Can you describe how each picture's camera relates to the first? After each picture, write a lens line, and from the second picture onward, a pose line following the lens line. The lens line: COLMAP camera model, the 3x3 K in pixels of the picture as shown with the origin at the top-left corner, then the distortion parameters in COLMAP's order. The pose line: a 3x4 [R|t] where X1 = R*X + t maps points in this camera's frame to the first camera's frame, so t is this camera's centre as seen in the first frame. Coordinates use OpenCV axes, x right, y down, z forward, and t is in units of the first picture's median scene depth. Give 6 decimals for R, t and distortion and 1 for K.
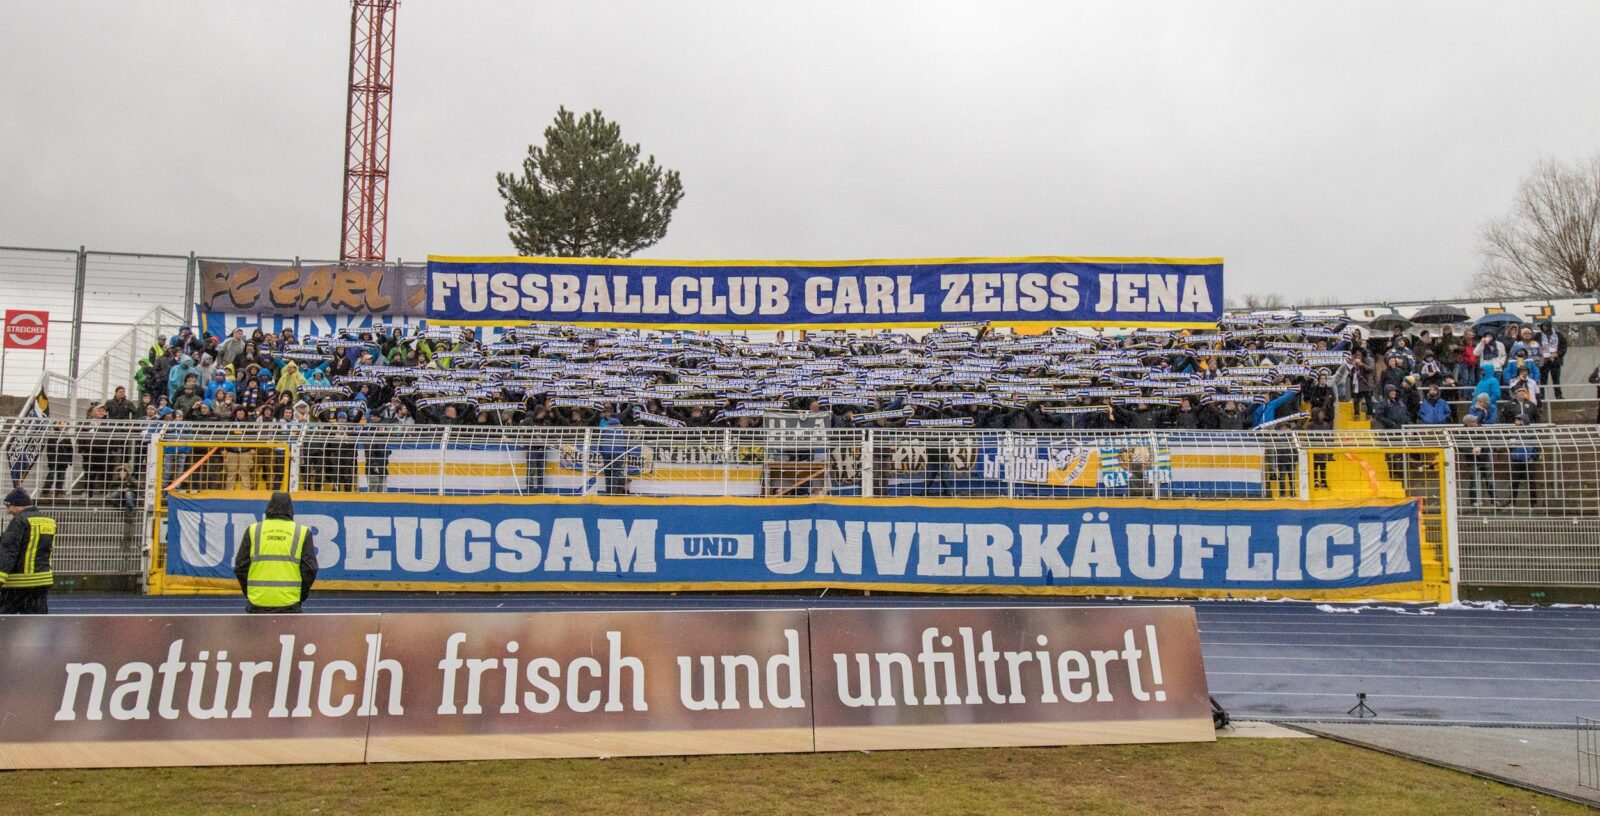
lens RADIAL K [[1171.8, 0, 809.7], [0, 1171.8, 394.9], [0, 0, 1]] dist [-0.034915, -0.003153]
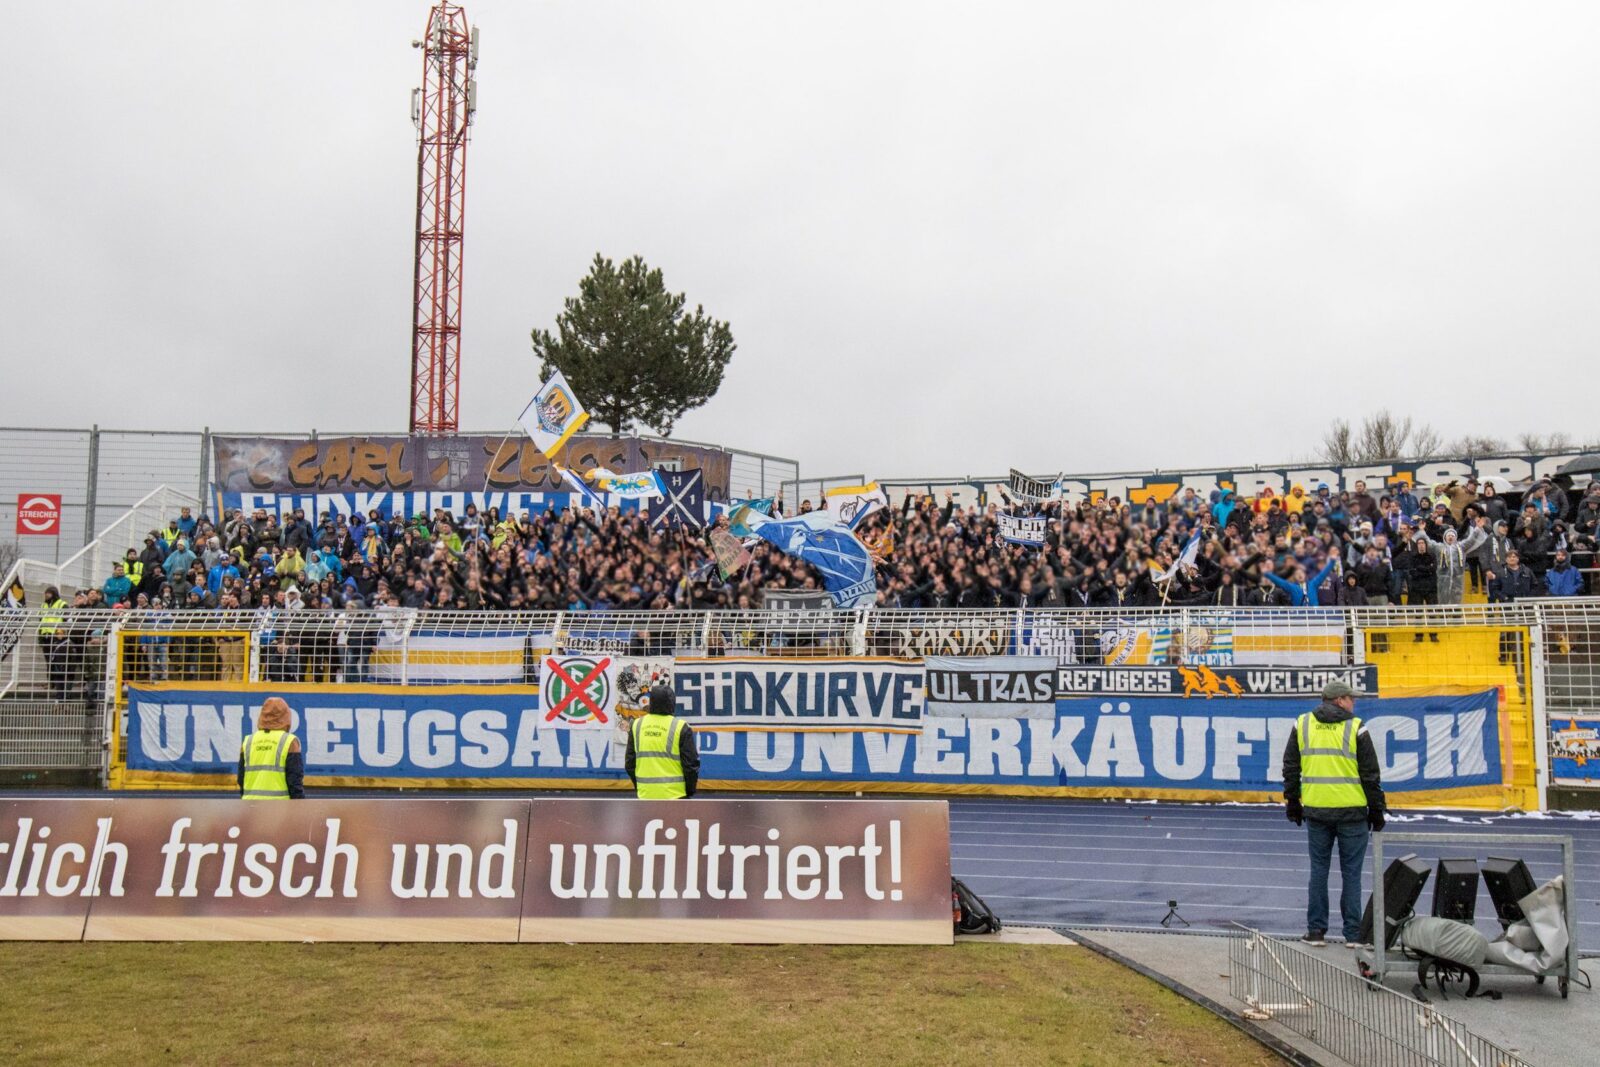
lens RADIAL K [[1374.8, 0, 818.7], [0, 1374.8, 570.6], [0, 0, 1]] dist [-0.016910, -0.010130]
pose [[0.990372, -0.014767, -0.137643, 0.167173], [0.015156, 0.999884, 0.001780, -0.003204], [0.137600, -0.003849, 0.990480, -0.046504]]
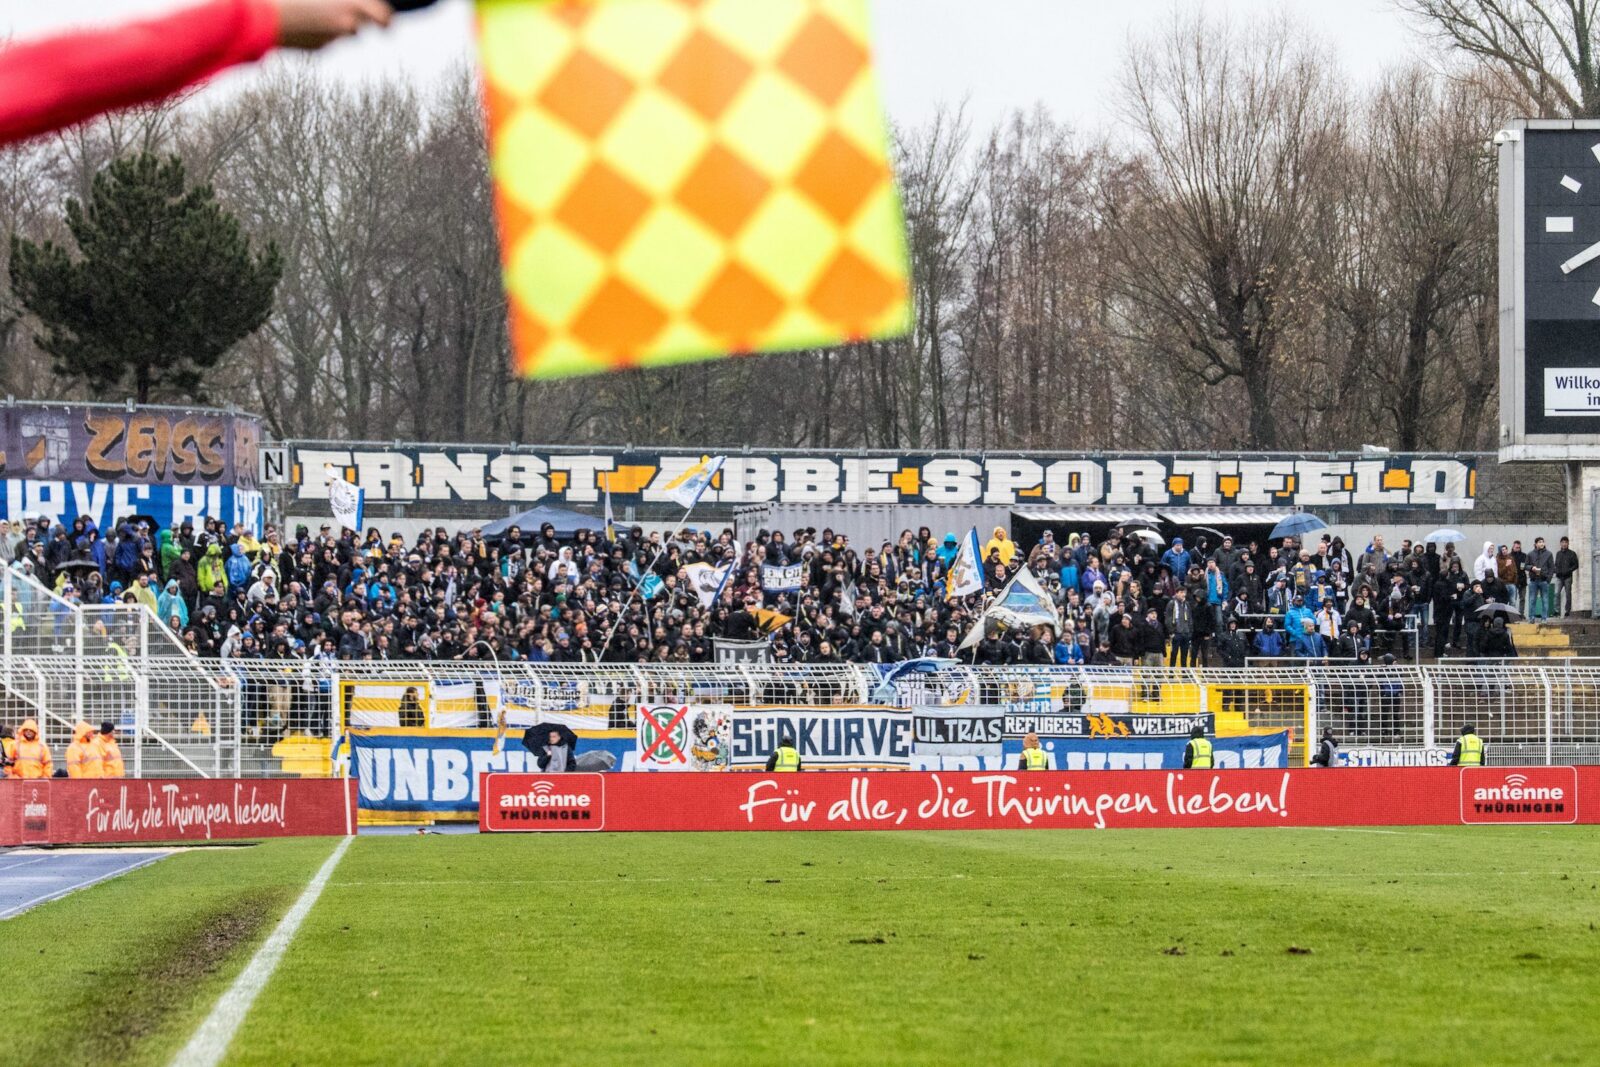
lens RADIAL K [[7285.7, 0, 803.0], [0, 7285.7, 534.1], [0, 0, 1]] dist [0.008151, 0.000000]
pose [[0.825207, 0.009508, 0.564750, -3.806608], [-0.041729, 0.998152, 0.044169, -0.387578], [-0.563287, -0.060015, 0.824079, -4.500558]]
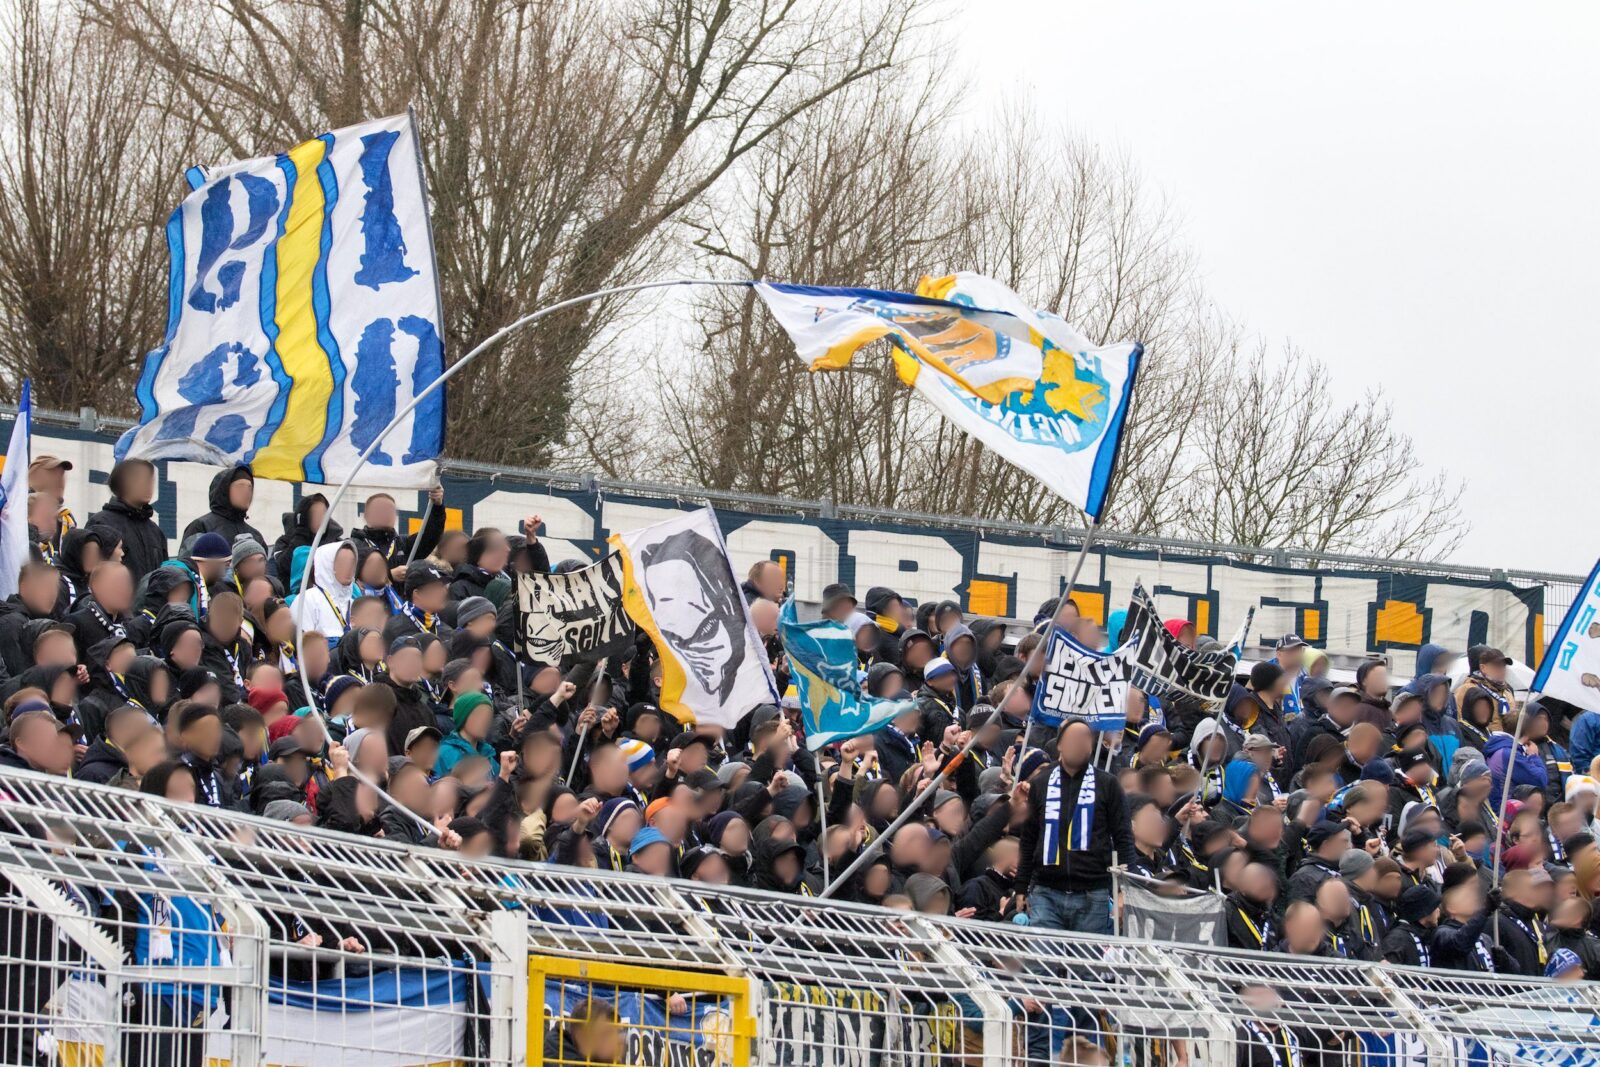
lens RADIAL K [[6309.1, 0, 797.2], [0, 6309.1, 533.7], [0, 0, 1]] dist [0.058111, 0.000000]
pose [[0.527058, 0.094688, 0.844538, -1.434818], [-0.090442, 0.994379, -0.055044, 0.022588], [-0.845003, -0.047370, 0.532659, 0.348770]]
